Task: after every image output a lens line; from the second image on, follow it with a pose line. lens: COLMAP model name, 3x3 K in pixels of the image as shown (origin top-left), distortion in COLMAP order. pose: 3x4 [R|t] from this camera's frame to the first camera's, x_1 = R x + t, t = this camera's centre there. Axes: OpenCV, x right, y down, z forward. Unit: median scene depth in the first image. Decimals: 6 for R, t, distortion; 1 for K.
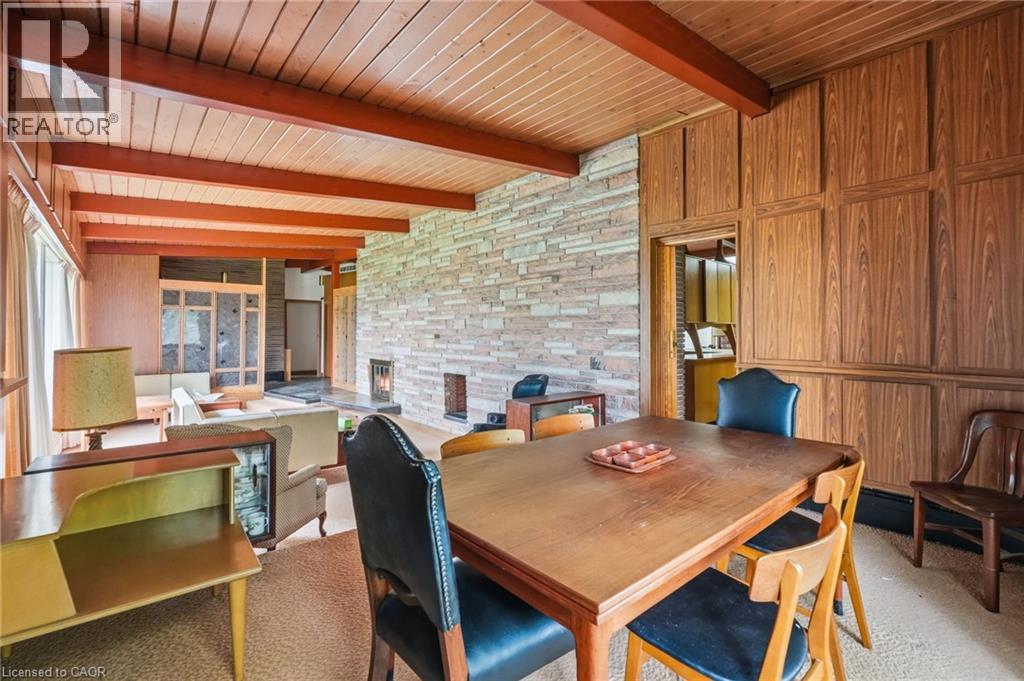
lens RADIAL K [[460.8, 0, 512.5], [0, 460.8, 323.6], [0, 0, 1]] dist [0.000002, -0.000007]
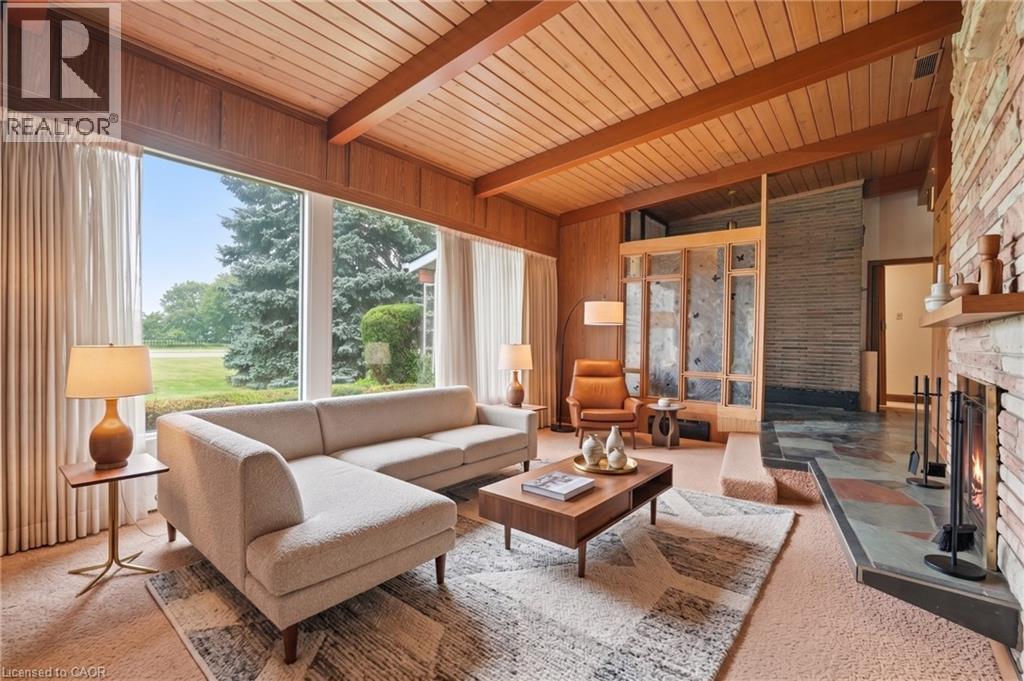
lens RADIAL K [[442.2, 0, 512.0], [0, 442.2, 340.5], [0, 0, 1]] dist [-0.000394, -0.000034]
pose [[0.177602, 0.009919, -0.984052, -0.080024], [-0.003251, 0.999950, 0.009493, 0.048960], [0.984097, 0.001513, 0.177625, 0.627460]]
